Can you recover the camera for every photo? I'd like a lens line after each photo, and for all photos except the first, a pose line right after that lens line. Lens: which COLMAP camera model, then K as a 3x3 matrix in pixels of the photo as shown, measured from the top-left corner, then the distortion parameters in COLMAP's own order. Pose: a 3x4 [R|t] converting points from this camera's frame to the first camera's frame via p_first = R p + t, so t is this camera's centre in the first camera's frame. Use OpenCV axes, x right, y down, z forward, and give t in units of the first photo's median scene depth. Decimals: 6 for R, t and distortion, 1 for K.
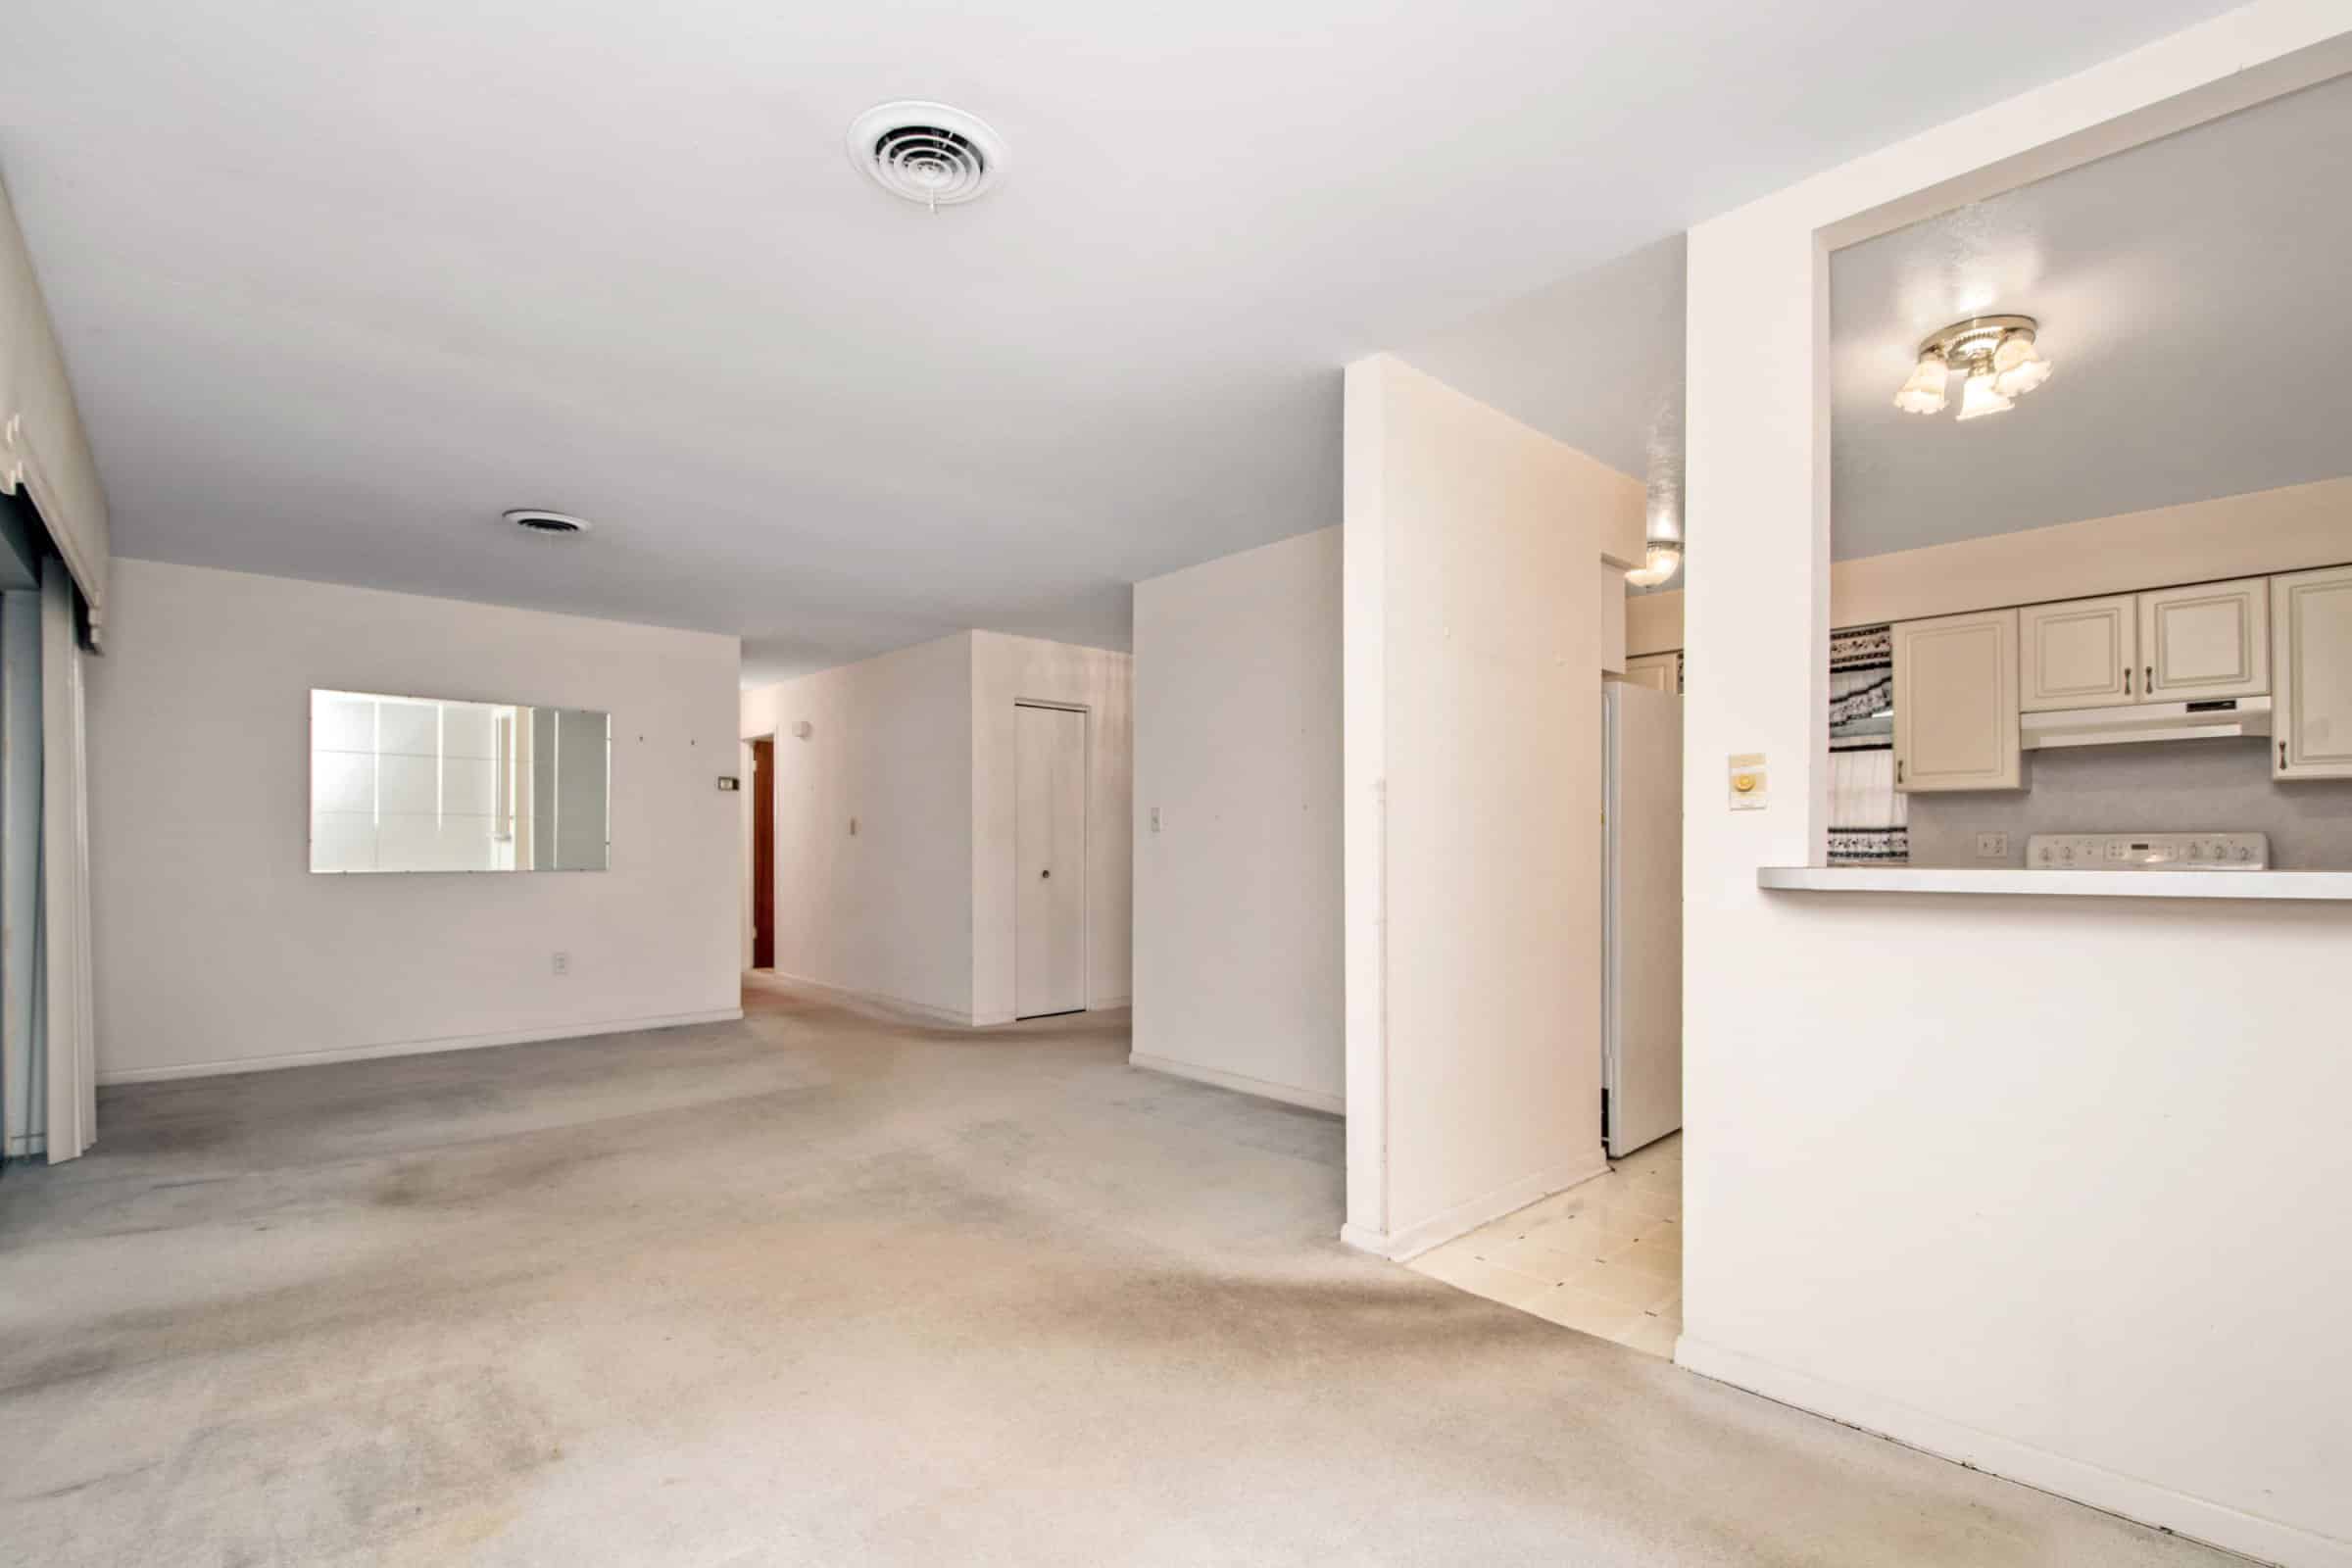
lens RADIAL K [[1037.8, 0, 1178.9], [0, 1037.8, 846.0], [0, 0, 1]] dist [0.027698, -0.023527]
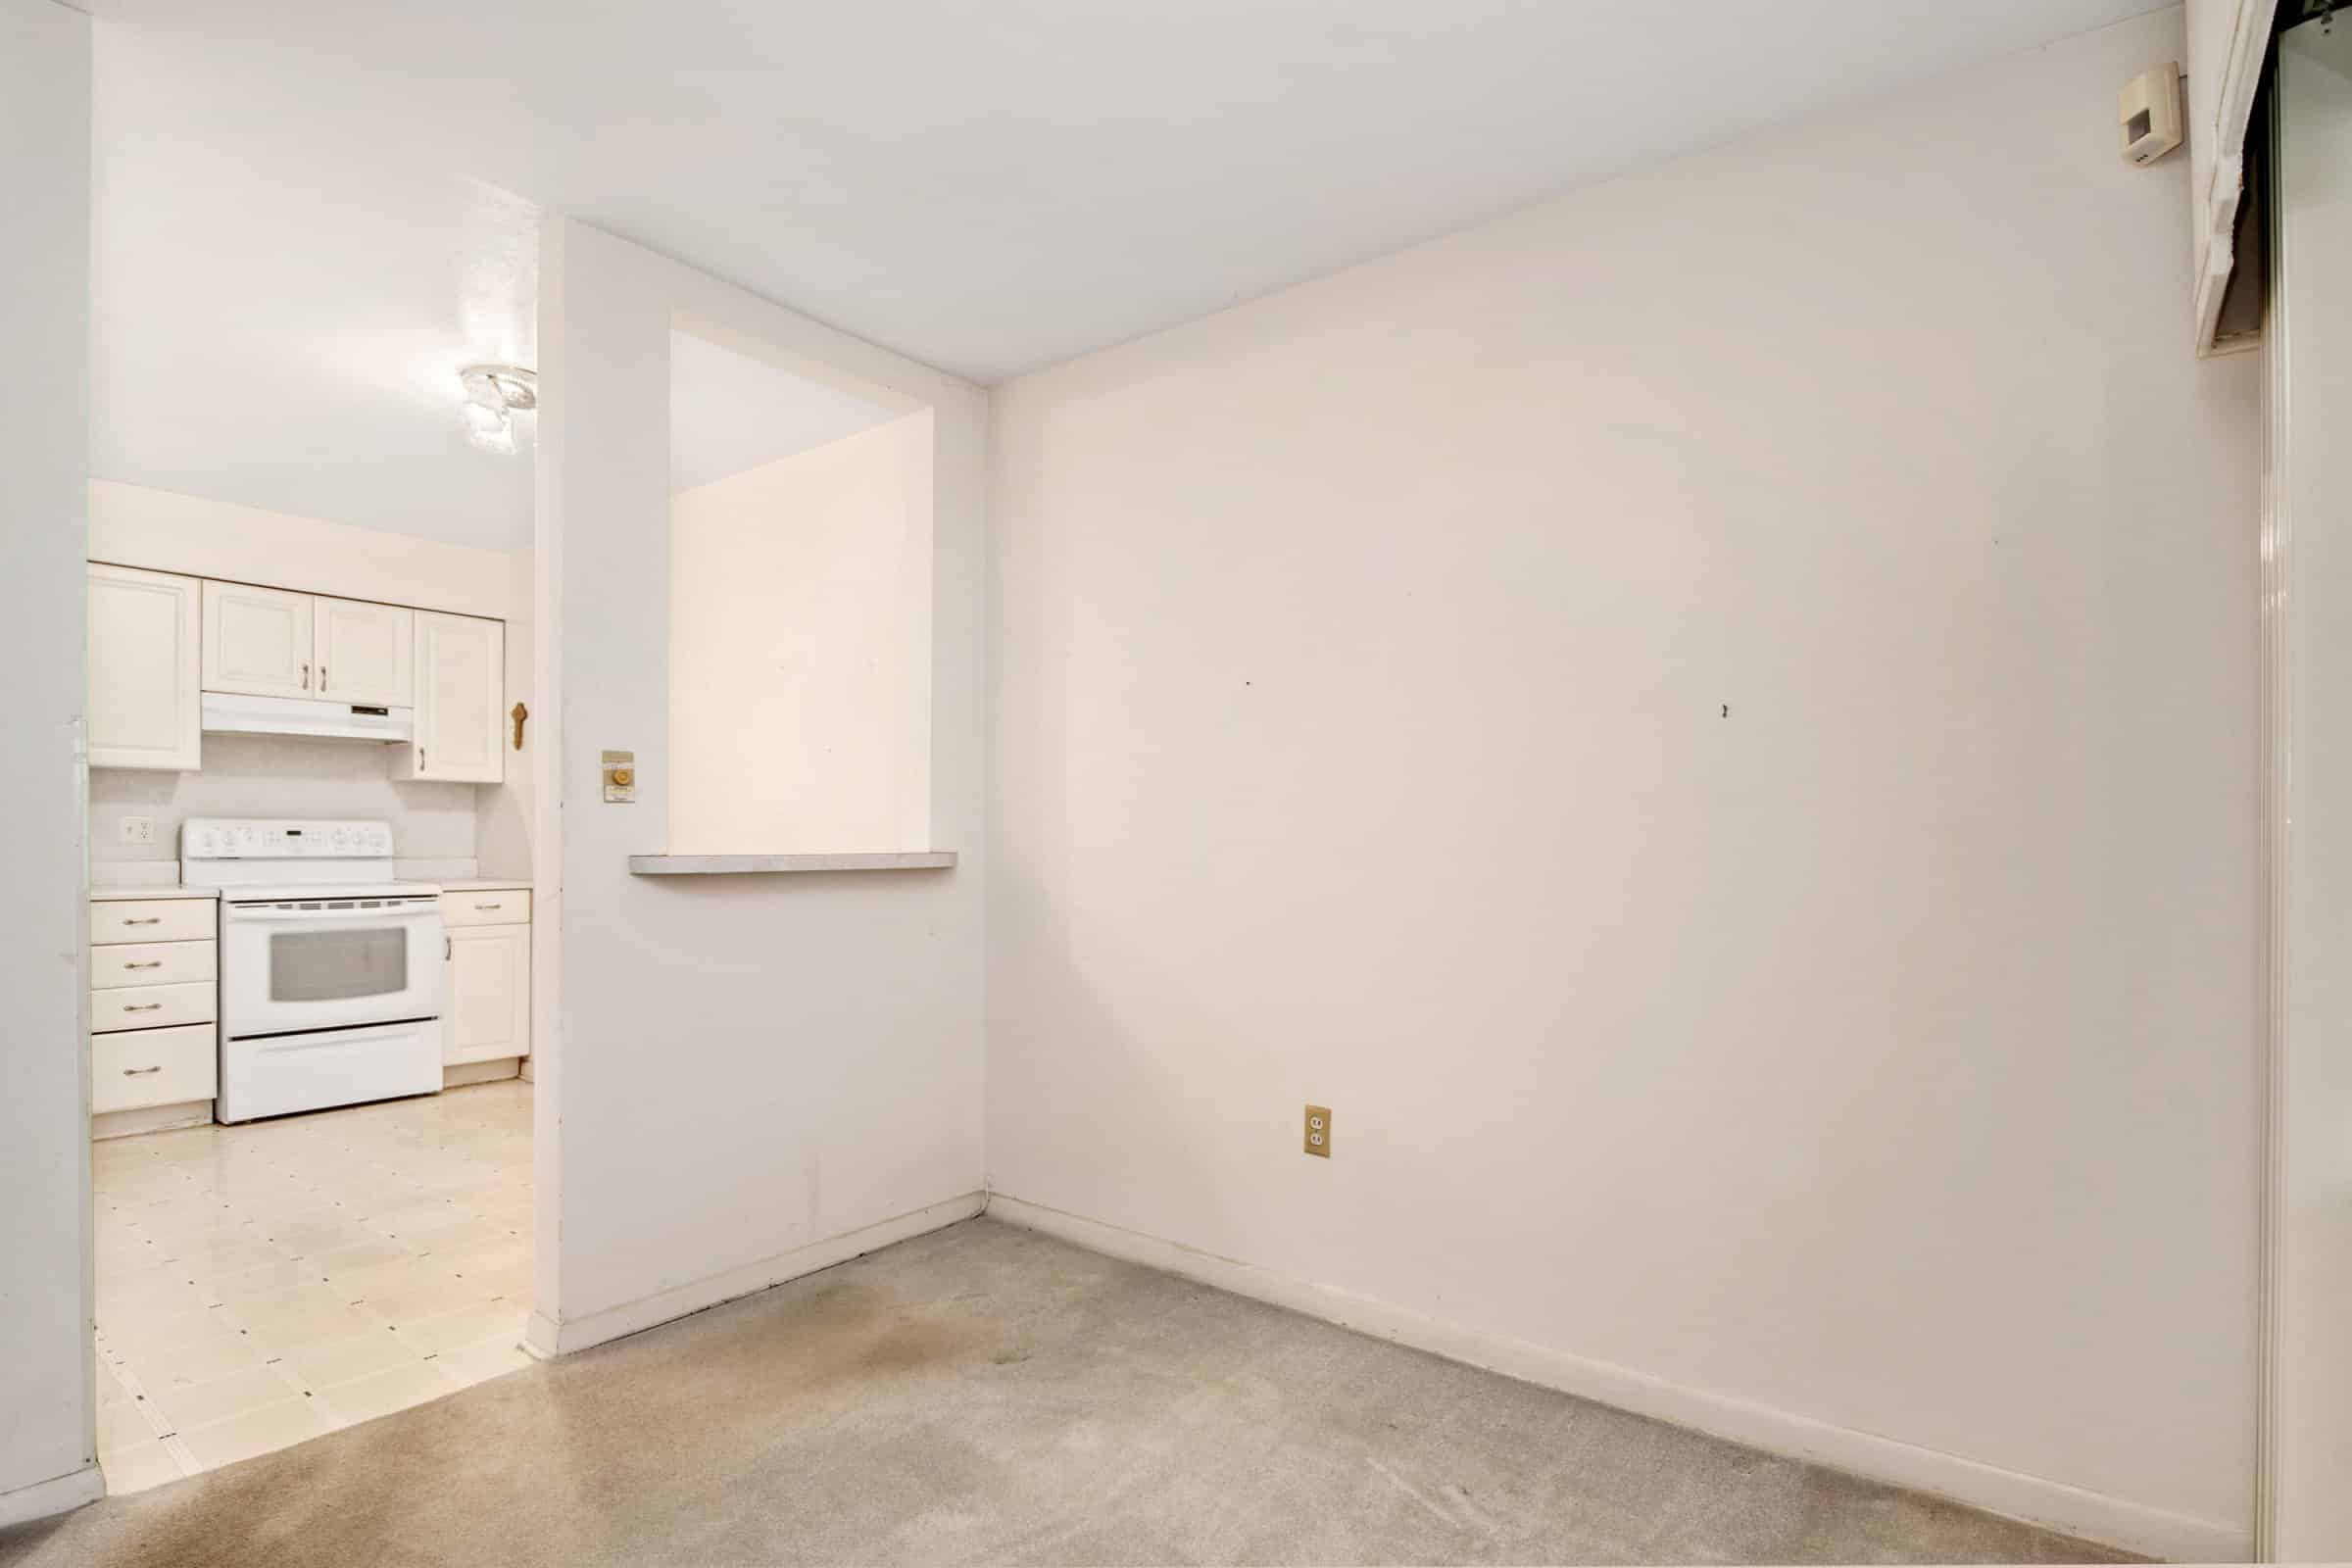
lens RADIAL K [[1101.0, 0, 1169.4], [0, 1101.0, 833.4], [0, 0, 1]] dist [-0.000868, 0.000049]
pose [[-0.123409, 0.005815, 0.992339, -0.309101], [-0.010522, 0.999919, -0.007168, -0.000221], [-0.992300, -0.011326, -0.123338, 0.270874]]
